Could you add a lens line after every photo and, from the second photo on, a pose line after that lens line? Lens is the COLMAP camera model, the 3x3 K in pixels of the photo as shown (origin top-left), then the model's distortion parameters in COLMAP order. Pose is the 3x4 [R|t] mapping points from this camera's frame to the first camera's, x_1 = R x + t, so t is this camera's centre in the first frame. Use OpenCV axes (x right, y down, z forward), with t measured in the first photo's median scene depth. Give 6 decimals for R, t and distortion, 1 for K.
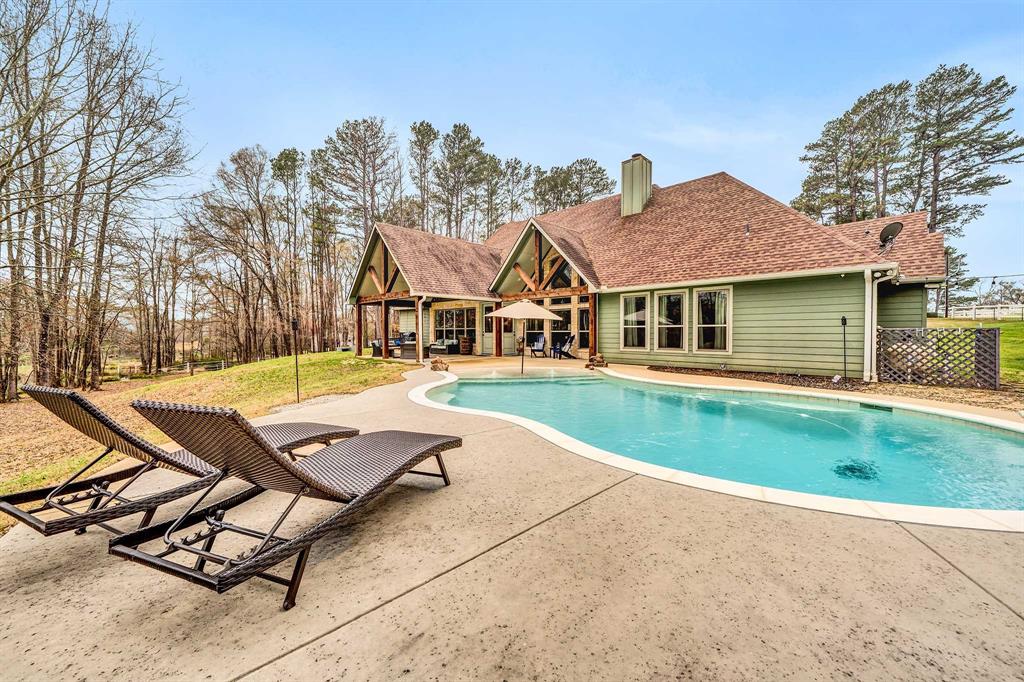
lens RADIAL K [[396.6, 0, 509.6], [0, 396.6, 339.4], [0, 0, 1]] dist [0.002978, 0.001079]
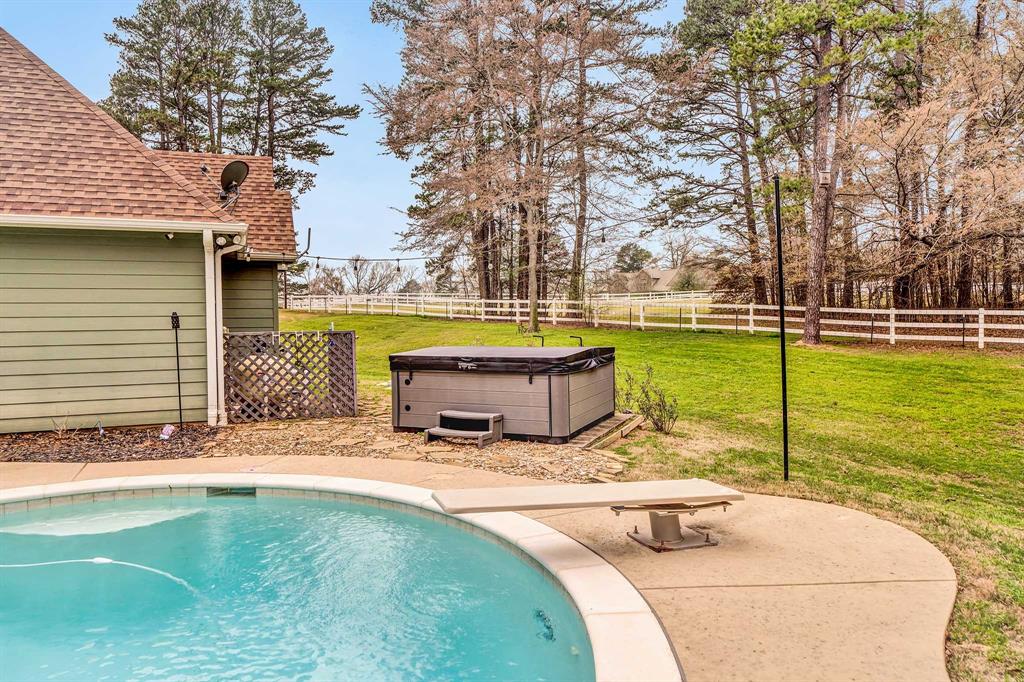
lens RADIAL K [[687.3, 0, 509.7], [0, 687.3, 337.7], [0, 0, 1]] dist [-0.016862, 0.001139]
pose [[0.409356, -0.024436, 0.912047, 0.144568], [0.028898, 0.999487, 0.013808, -0.018363], [-0.911917, 0.020703, 0.409853, 0.166652]]
